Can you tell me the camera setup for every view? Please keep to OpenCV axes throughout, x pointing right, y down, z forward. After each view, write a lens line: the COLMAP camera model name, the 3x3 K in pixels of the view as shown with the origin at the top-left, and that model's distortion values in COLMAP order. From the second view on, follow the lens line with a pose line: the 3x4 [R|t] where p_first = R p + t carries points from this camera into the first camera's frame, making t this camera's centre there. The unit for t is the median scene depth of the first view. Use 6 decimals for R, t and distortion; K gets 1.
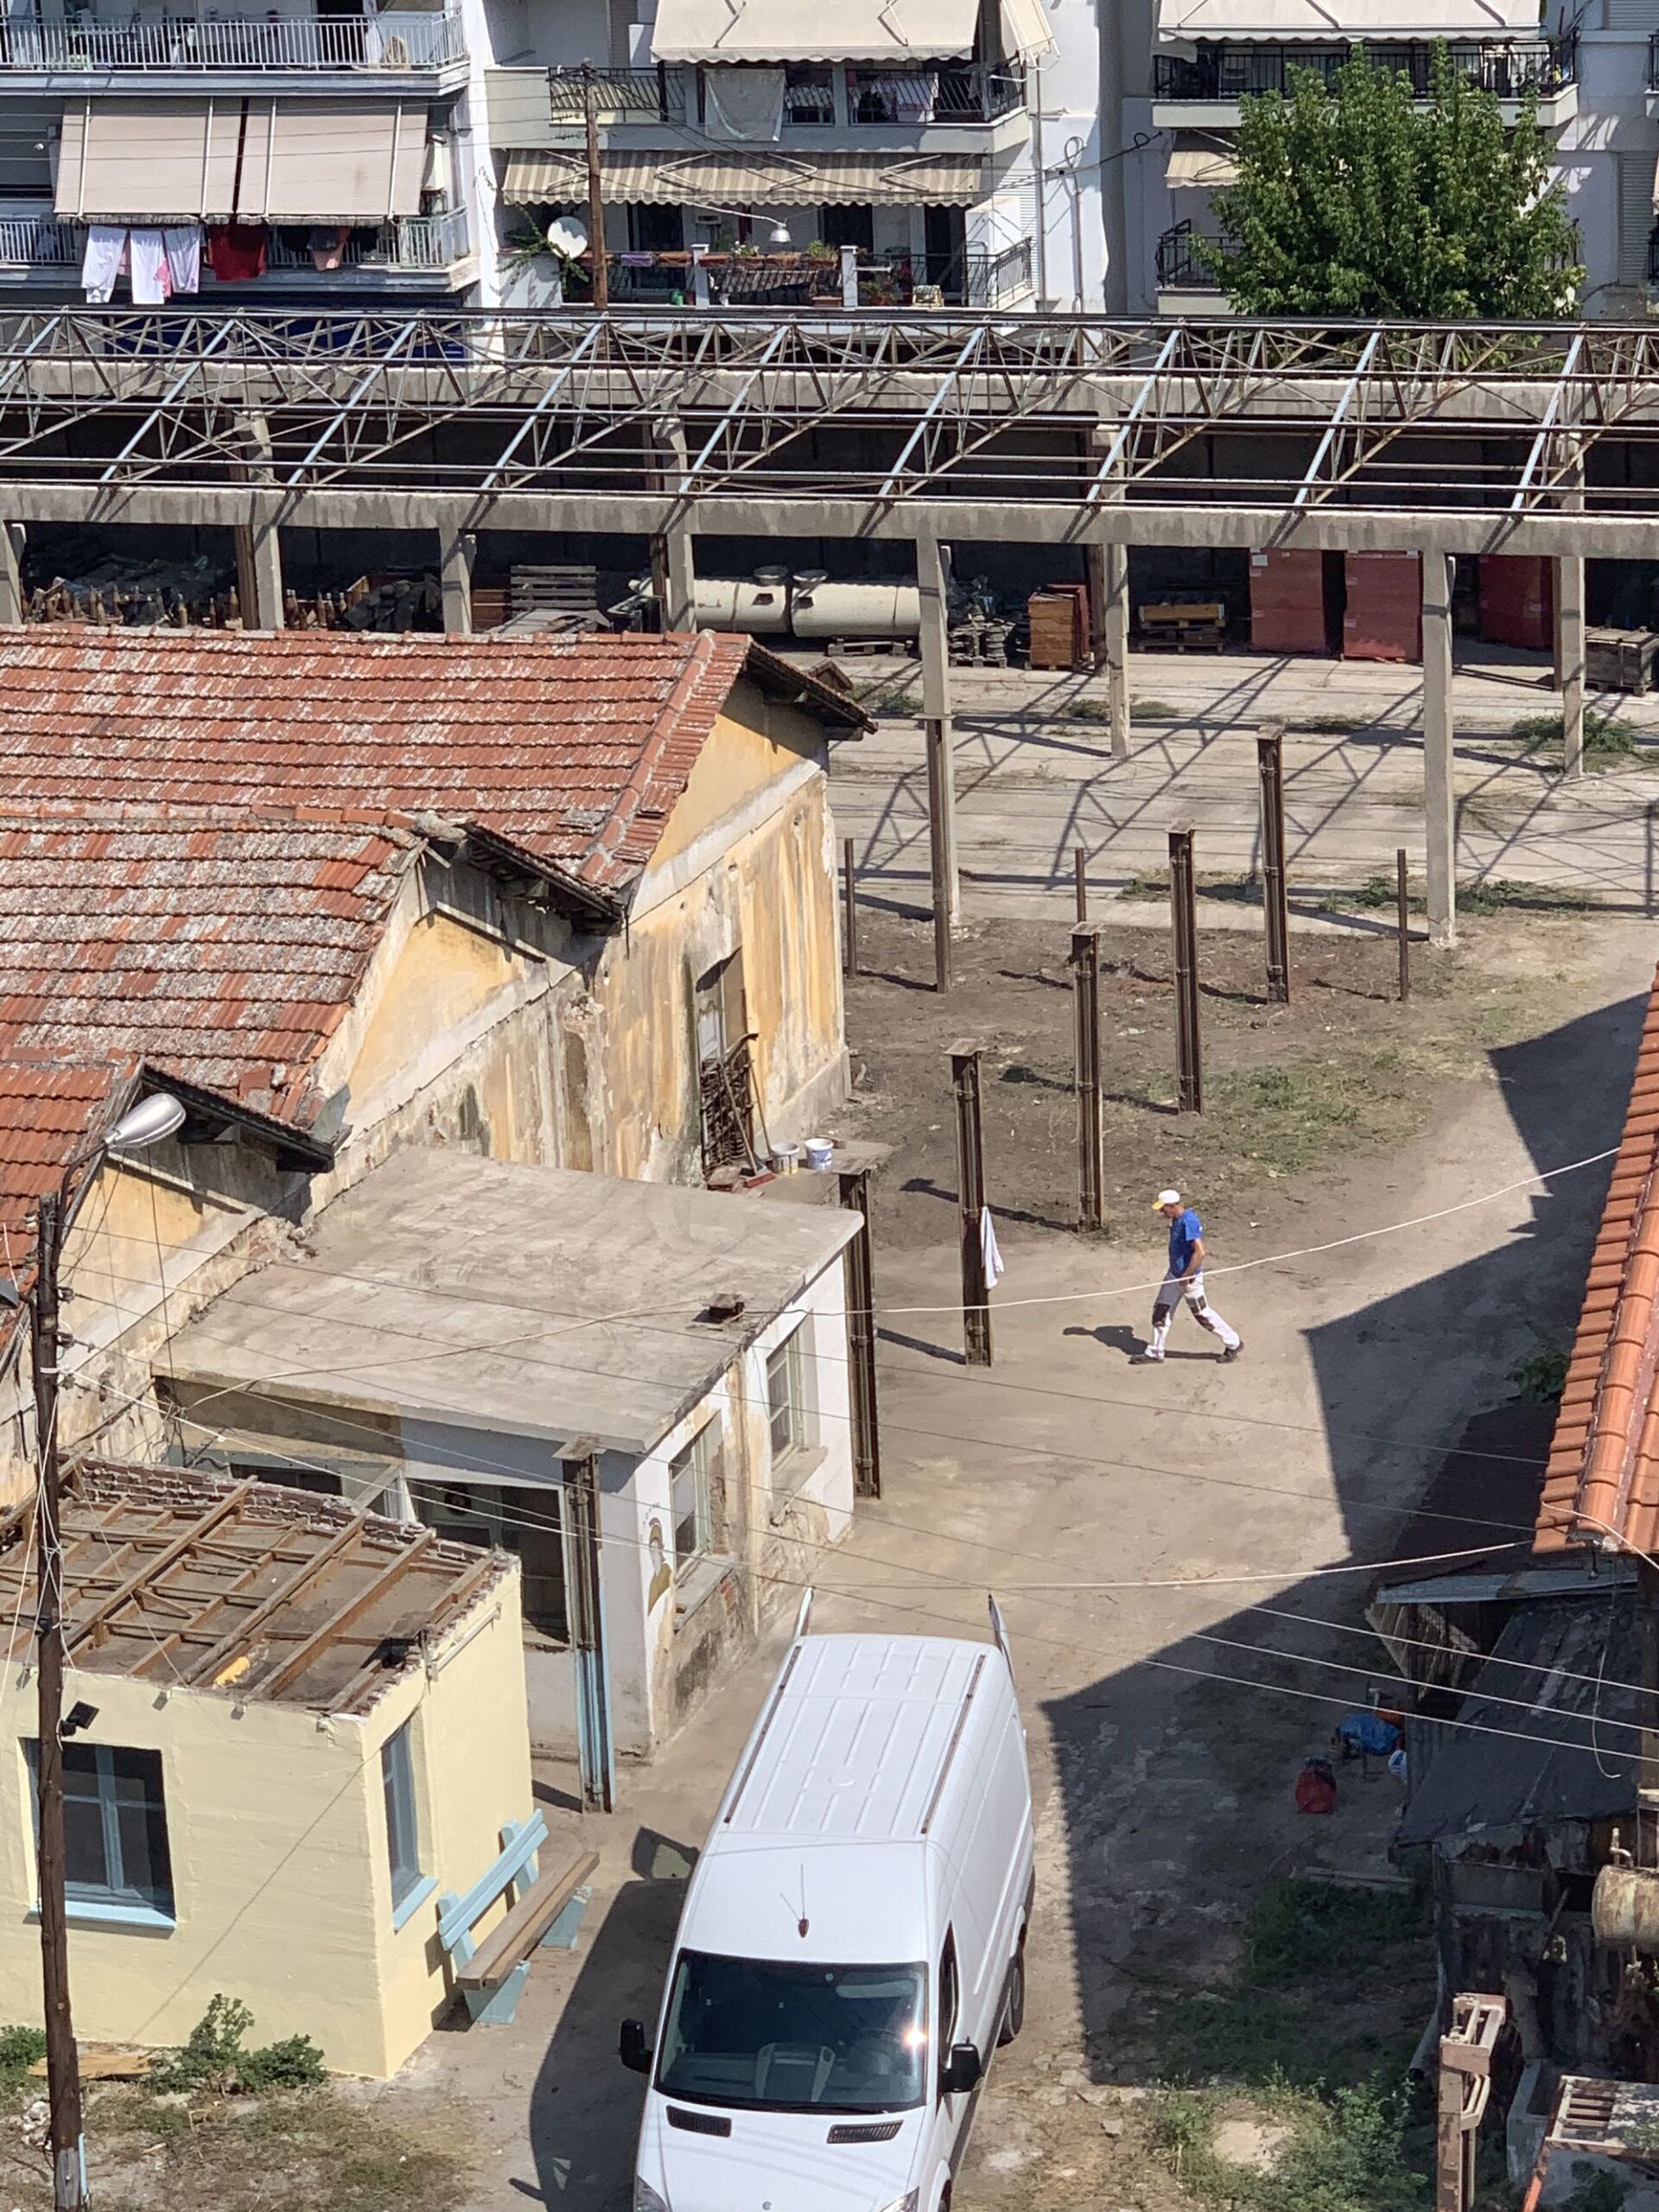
lens RADIAL K [[5732.7, 0, 829.5], [0, 5732.7, 1106.0], [0, 0, 1]] dist [-0.014420, 0.920385]
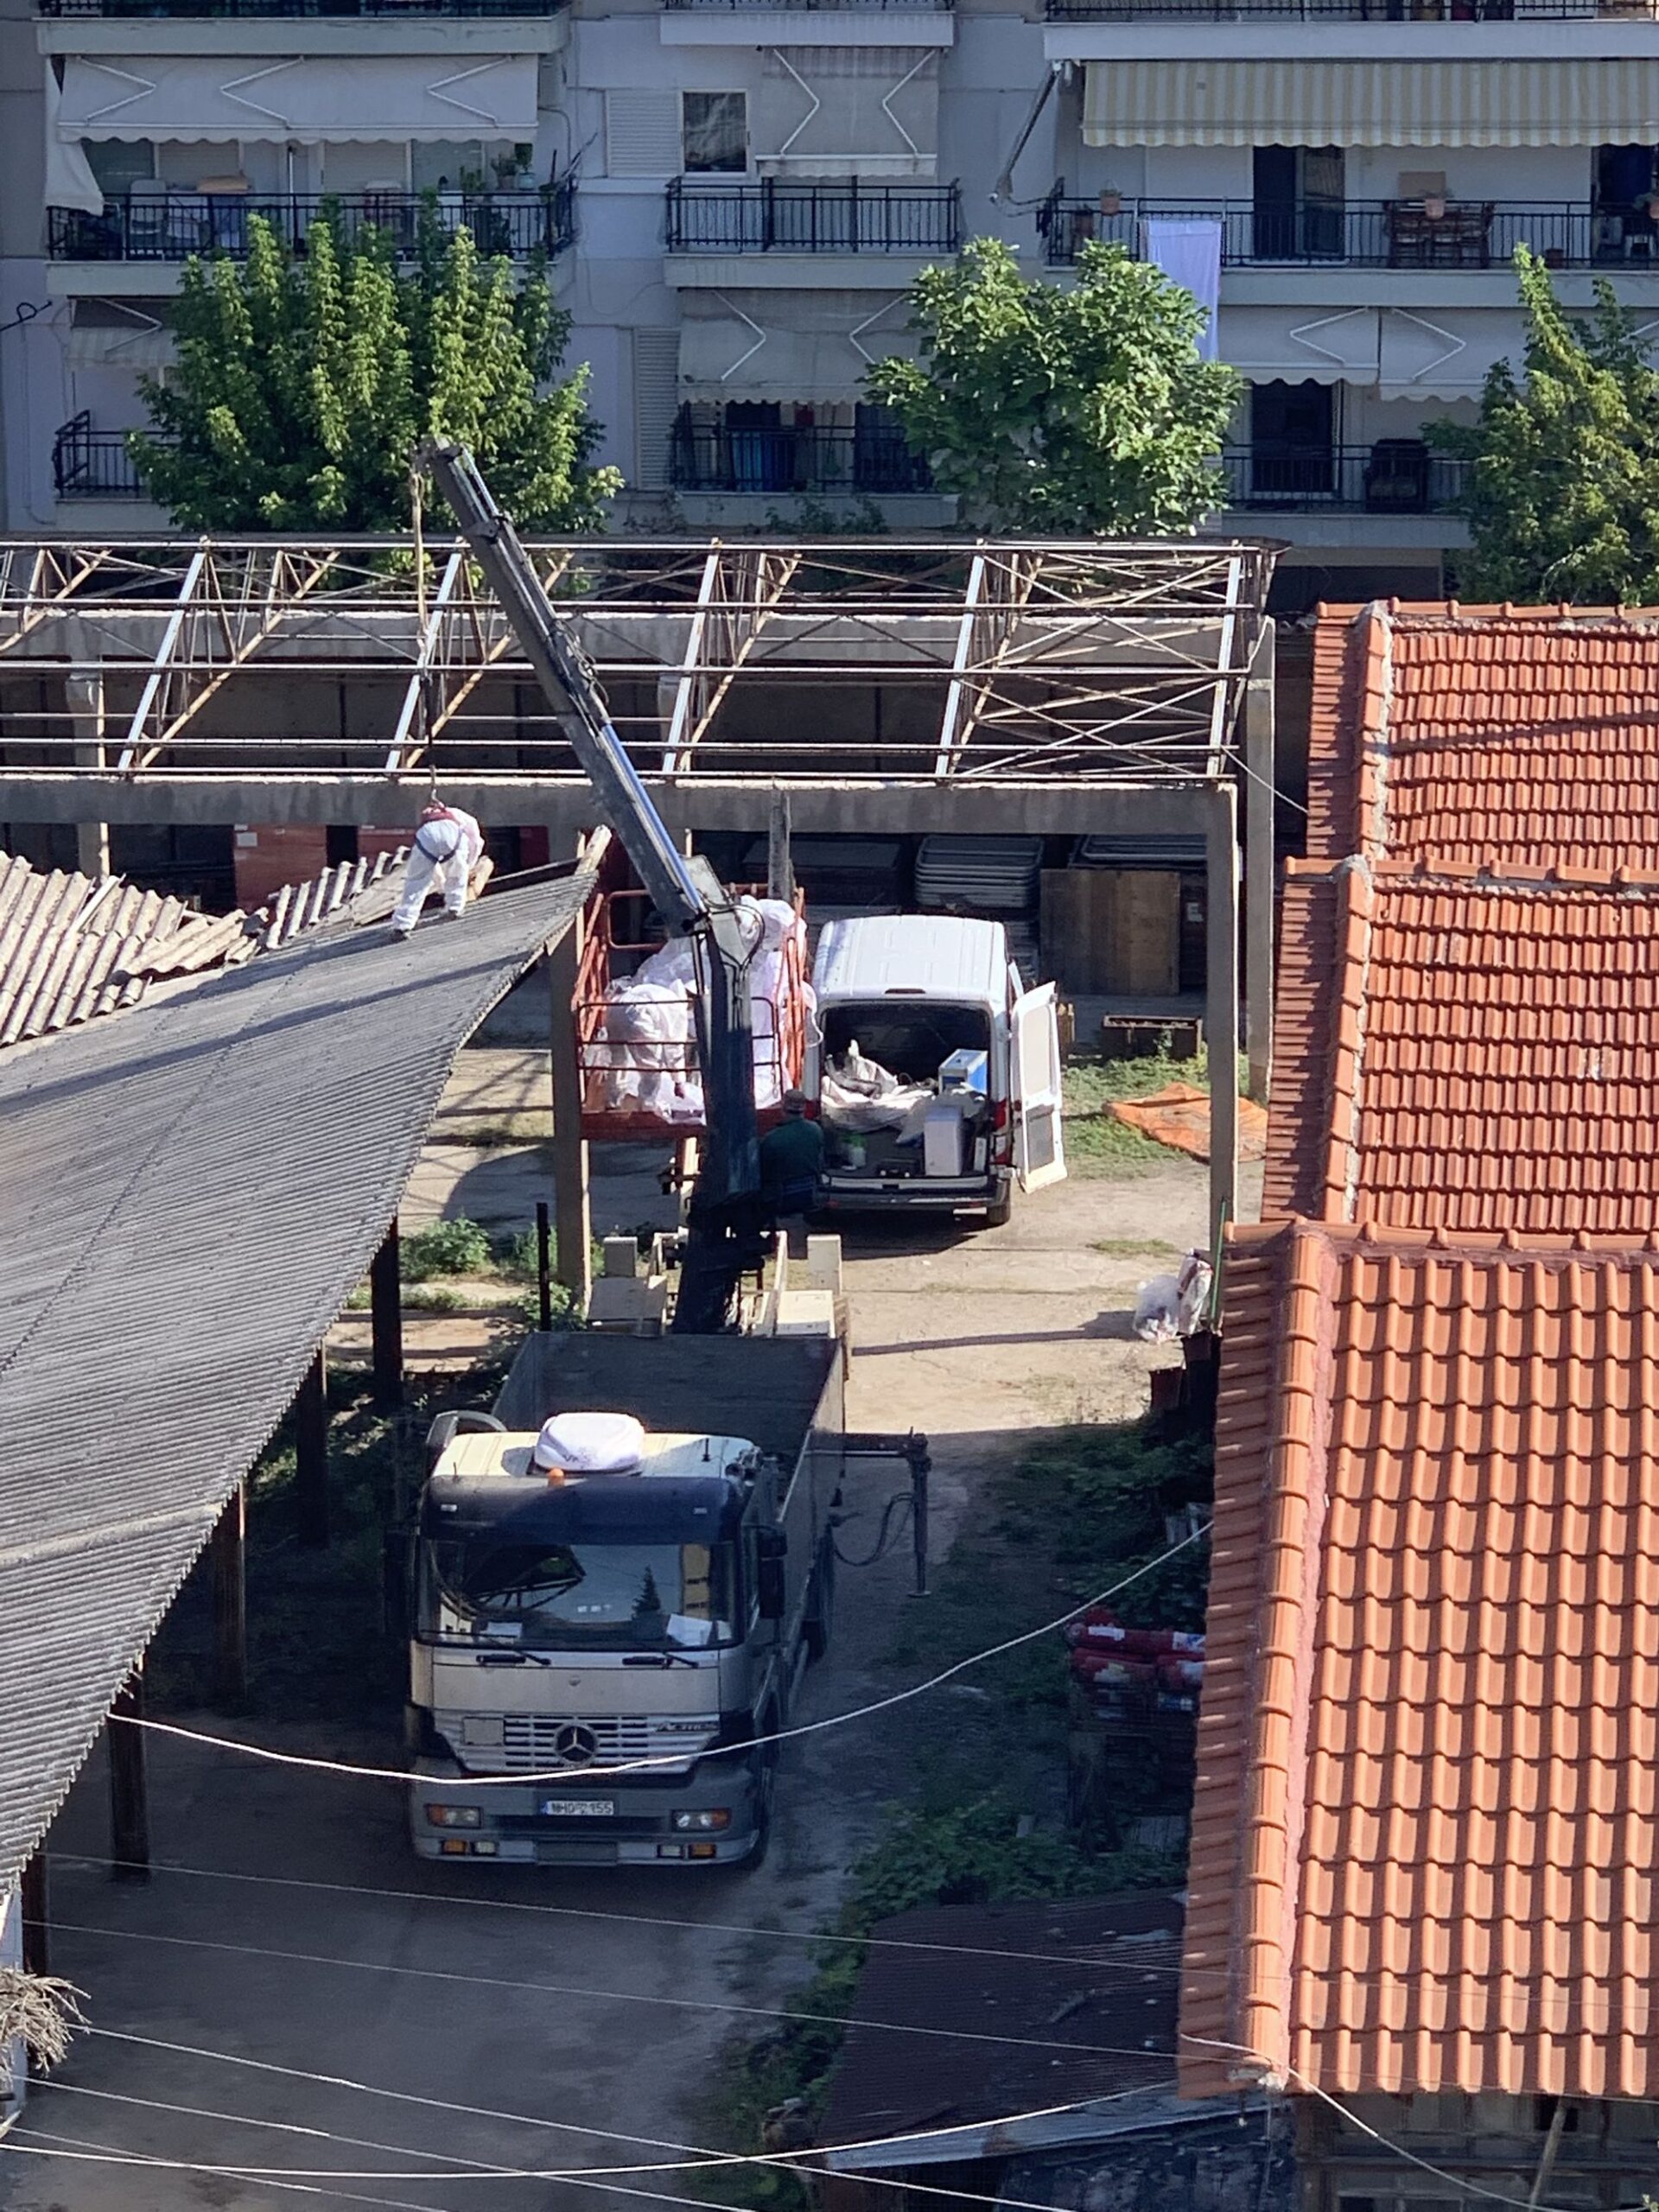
lens RADIAL K [[7148.3, 0, 829.5], [0, 7148.3, 1106.0], [0, 0, 1]] dist [0.017752, 1.181270]
pose [[0.967993, -0.025402, 0.249689, -0.100190], [0.039355, 0.997920, -0.051050, -0.005698], [-0.247873, 0.059243, 0.966979, 0.033487]]
